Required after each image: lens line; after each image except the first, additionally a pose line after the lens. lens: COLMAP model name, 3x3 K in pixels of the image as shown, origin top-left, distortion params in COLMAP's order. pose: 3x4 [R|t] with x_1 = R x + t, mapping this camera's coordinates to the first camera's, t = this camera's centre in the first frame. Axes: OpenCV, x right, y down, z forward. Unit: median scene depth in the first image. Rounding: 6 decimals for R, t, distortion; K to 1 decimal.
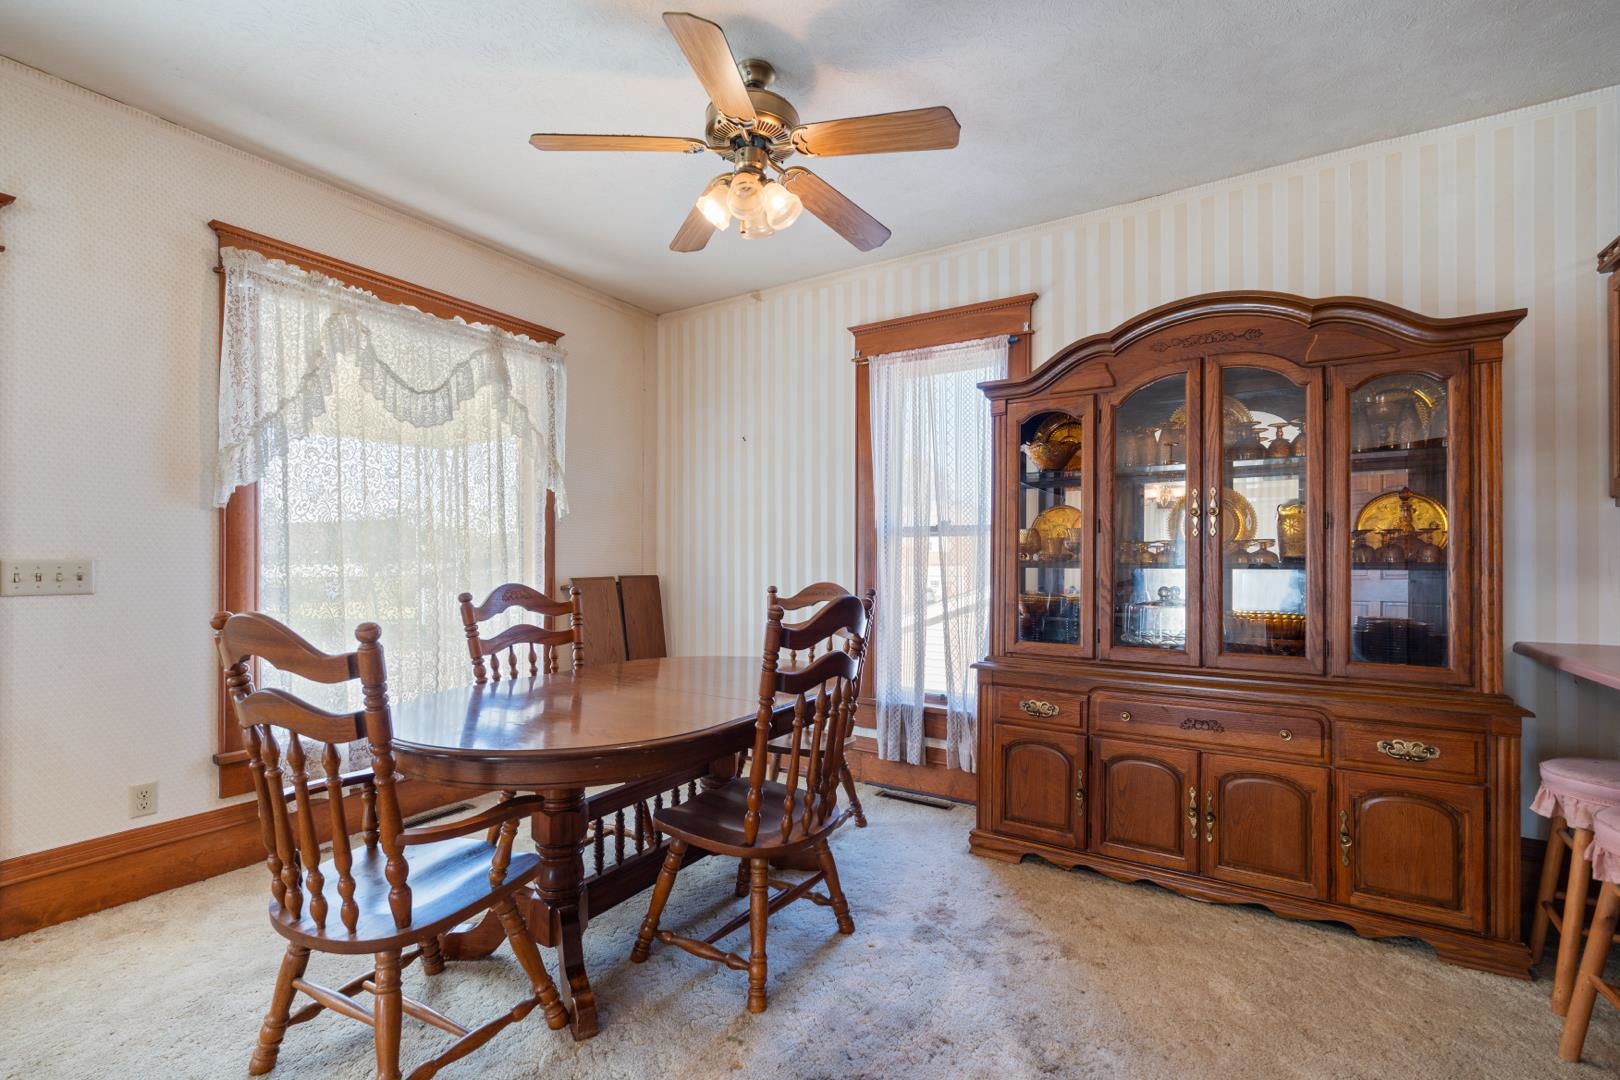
lens RADIAL K [[711.3, 0, 810.2], [0, 711.3, 556.5], [0, 0, 1]] dist [-0.005491, -0.000269]
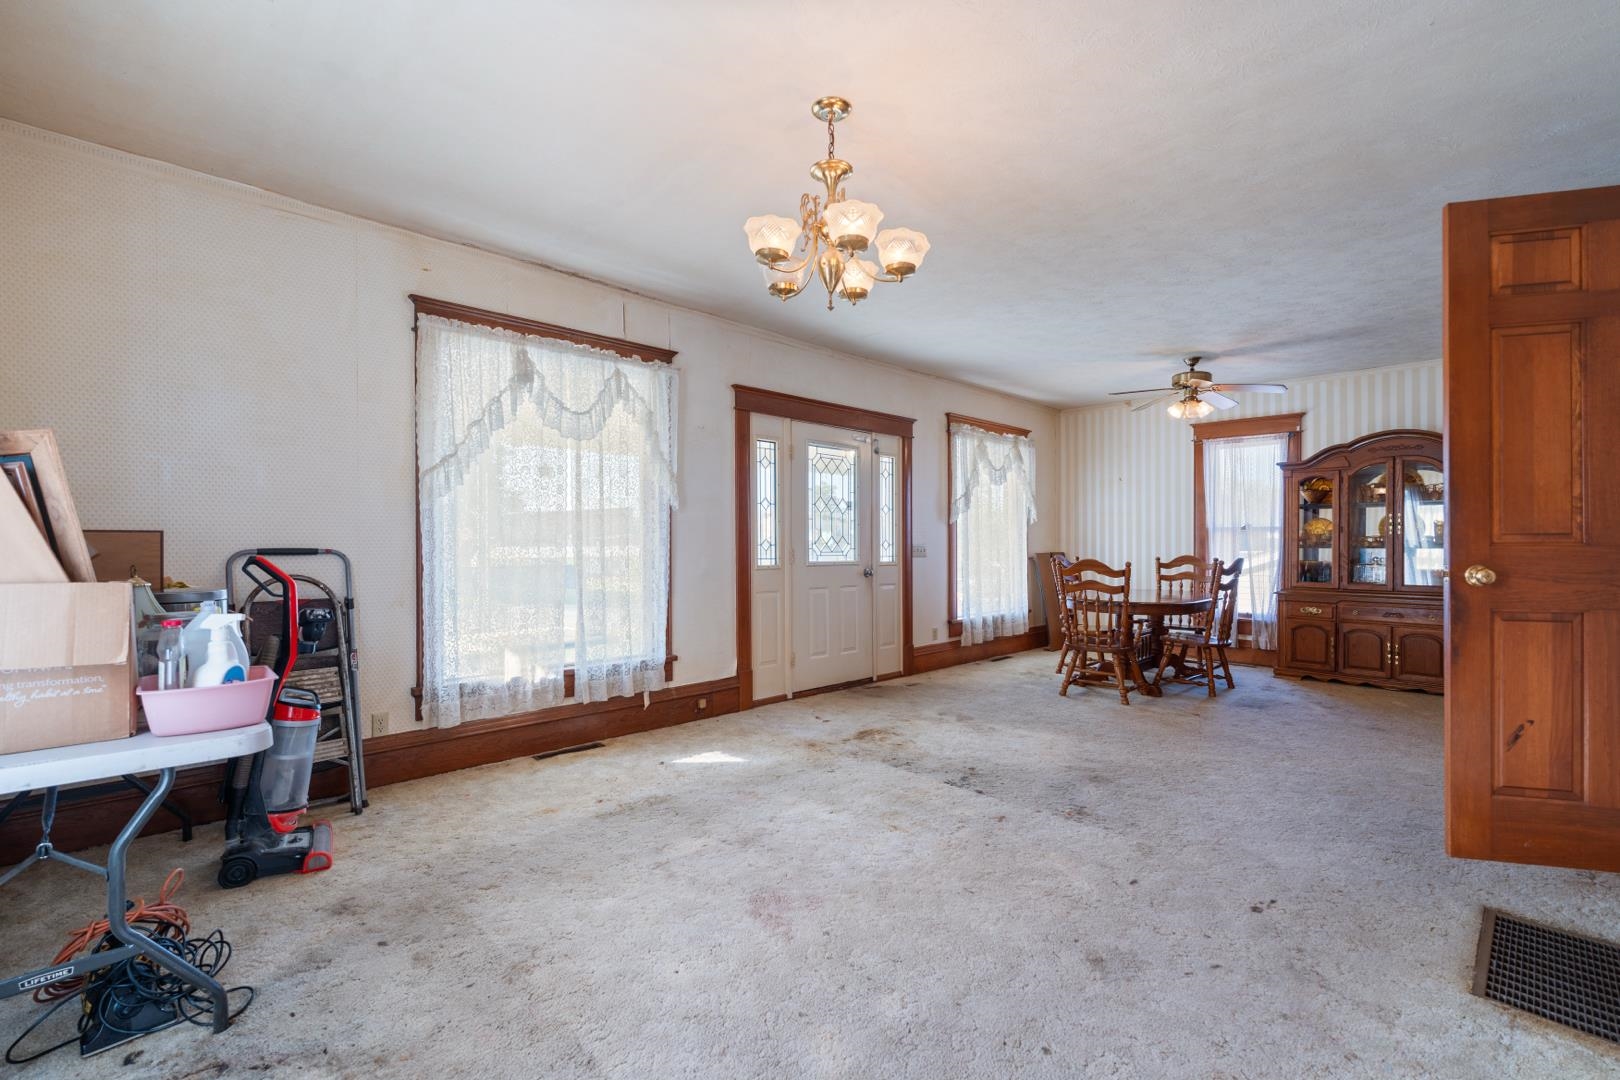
lens RADIAL K [[710.7, 0, 810.0], [0, 710.7, 540.0], [0, 0, 1]] dist [-0.001123, -0.000180]
pose [[0.972262, -0.000664, -0.233892, -0.671255], [0.000433, 0.999999, -0.001036, -0.007434], [0.233892, 0.000906, 0.972262, -1.506124]]
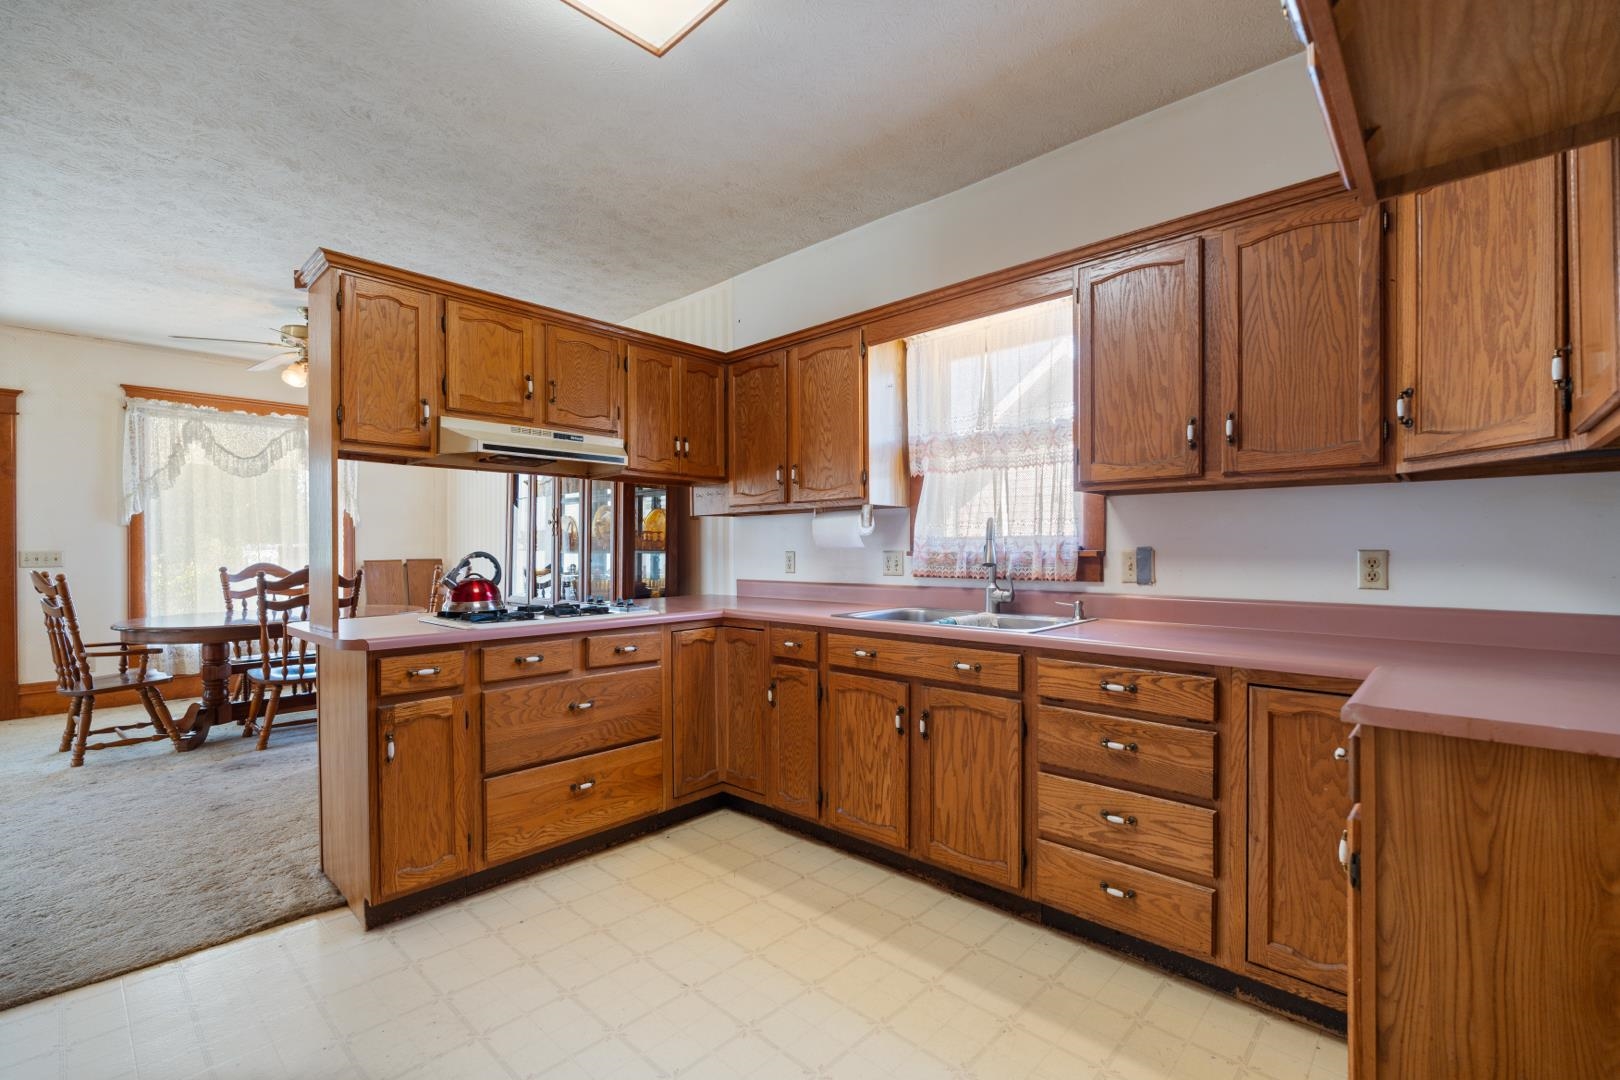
lens RADIAL K [[707.5, 0, 808.5], [0, 707.5, 548.4], [0, 0, 1]] dist [-0.001948, 0.000410]
pose [[0.982157, -0.004637, -0.188007, 1.371698], [0.006003, 0.999960, 0.006698, -0.003680], [0.187968, -0.007707, 0.982145, -0.580749]]
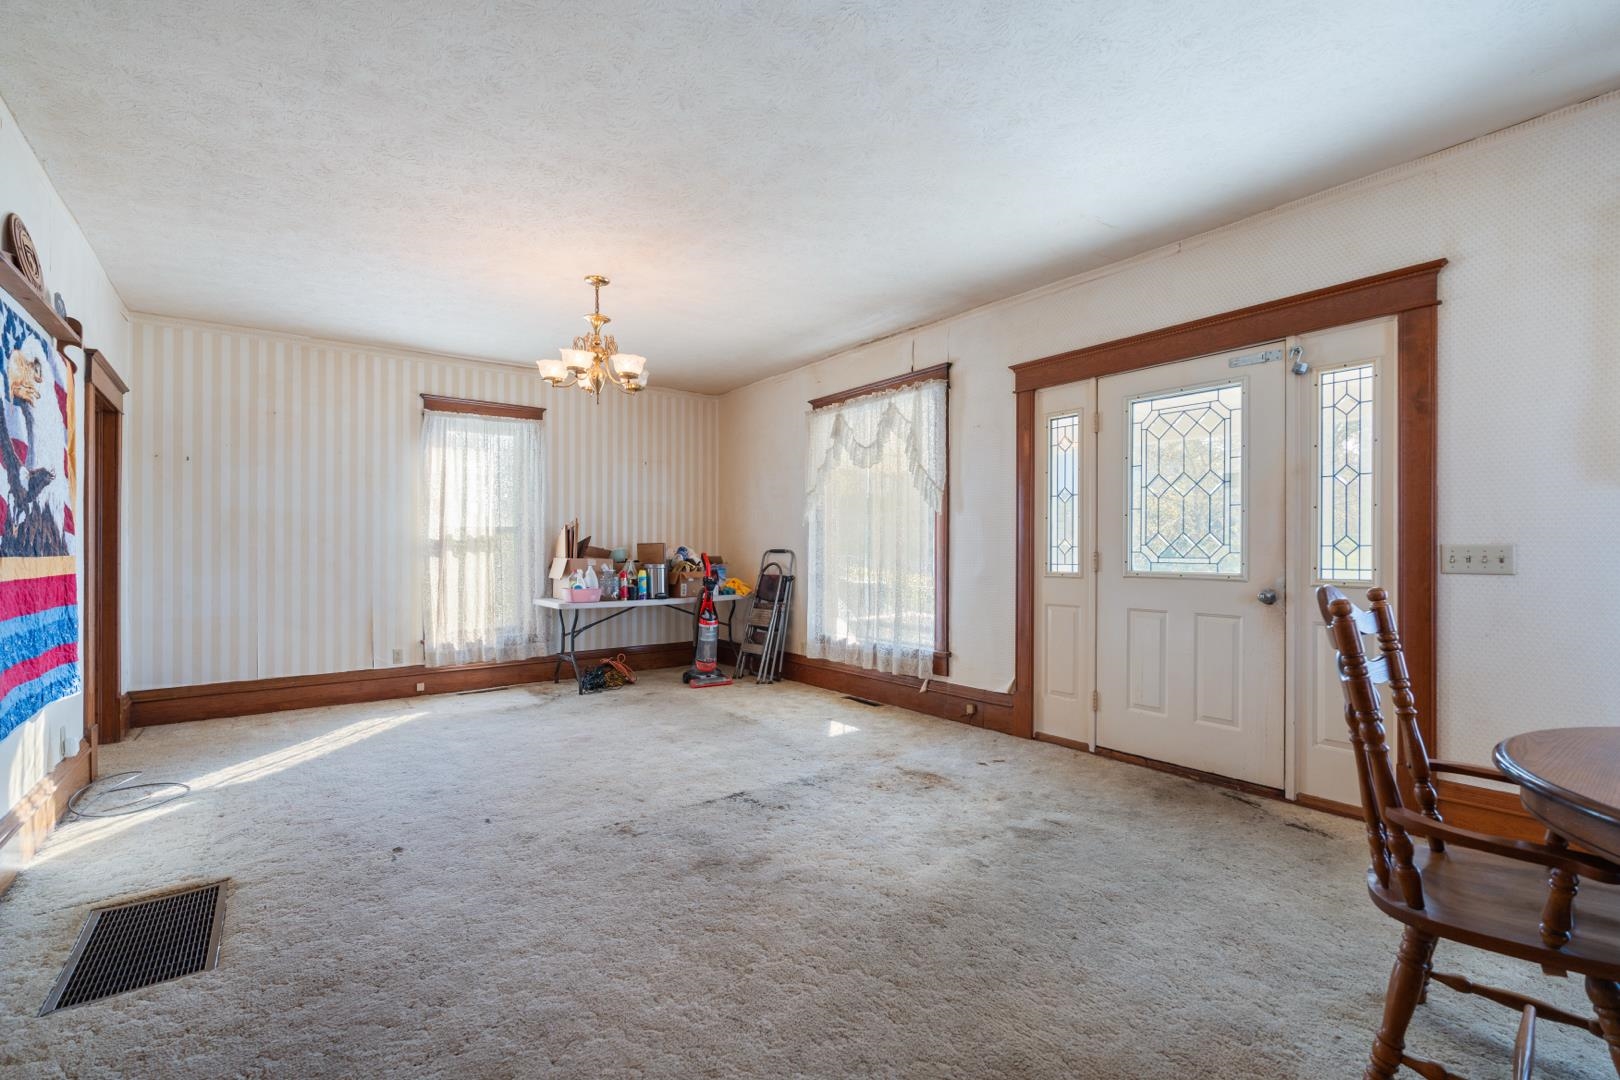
lens RADIAL K [[707.5, 0, 808.5], [0, 707.5, 548.4], [0, 0, 1]] dist [-0.001948, 0.000410]
pose [[-0.349844, 0.002490, -0.936805, 0.357560], [0.007135, 0.999975, -0.000007, 0.002421], [0.936781, -0.006686, -0.349853, 0.291398]]
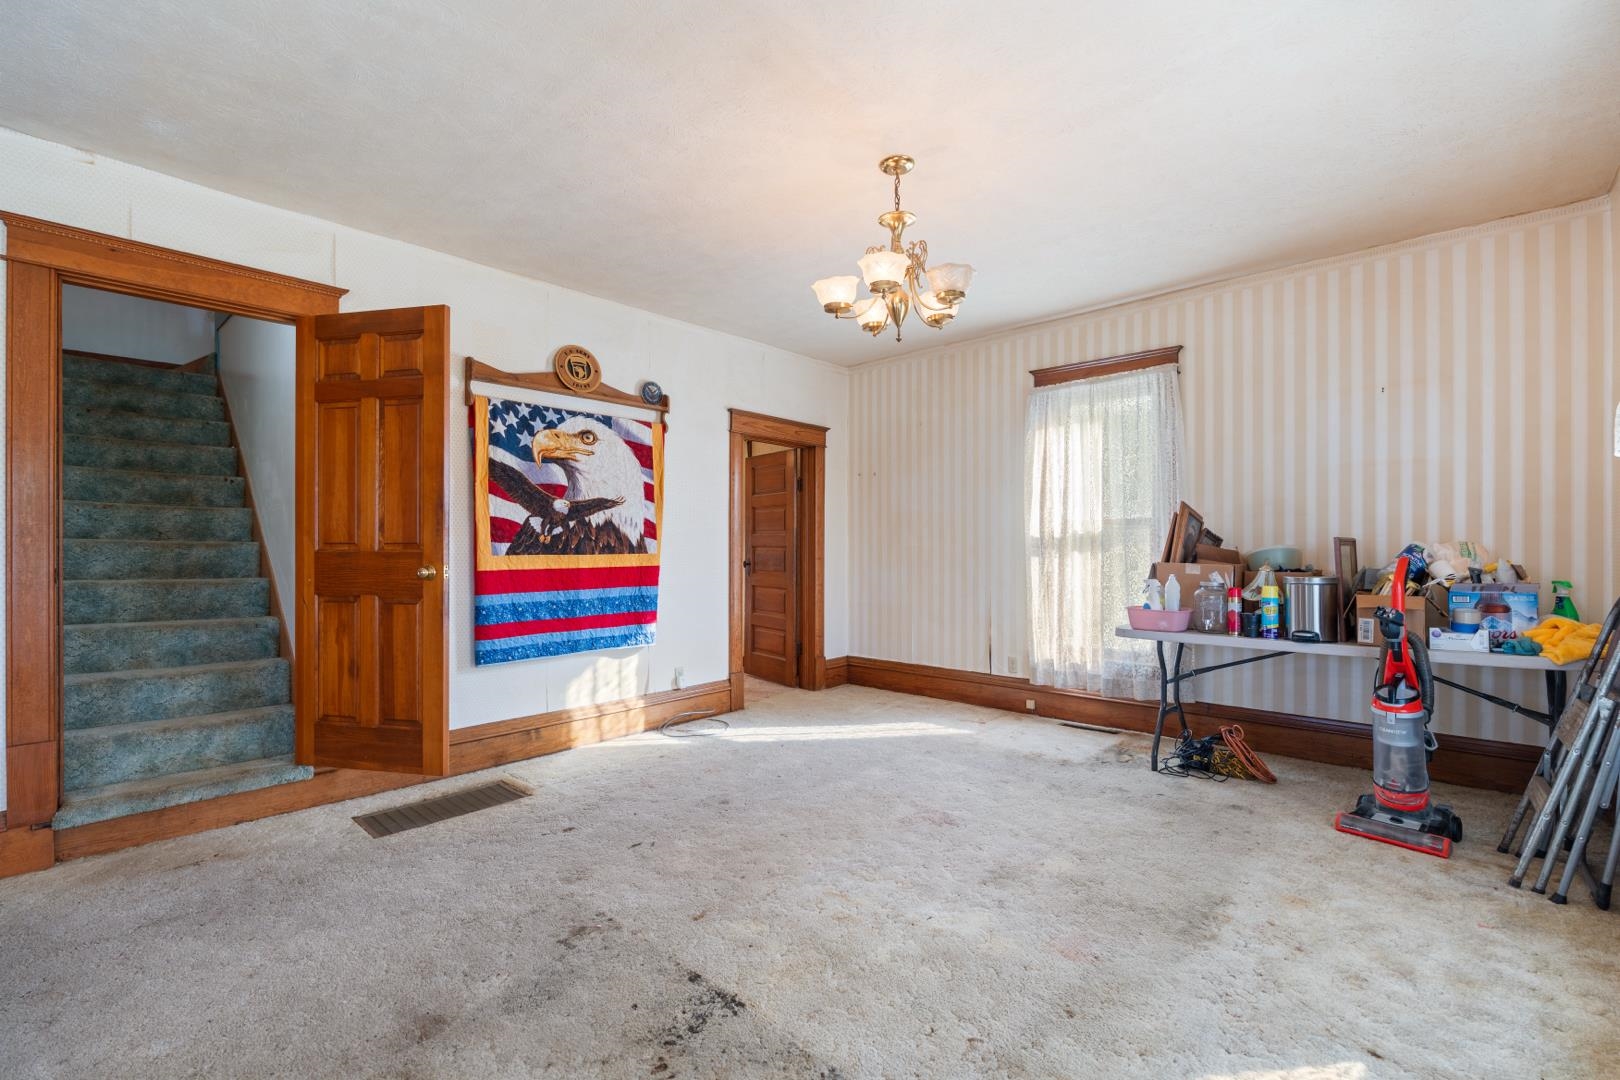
lens RADIAL K [[707.5, 0, 808.5], [0, 707.5, 548.4], [0, 0, 1]] dist [-0.001948, 0.000410]
pose [[-0.984270, 0.006079, 0.176568, -0.909350], [0.005849, 0.999981, -0.001826, -0.001983], [-0.176576, -0.000764, -0.984287, 0.394457]]
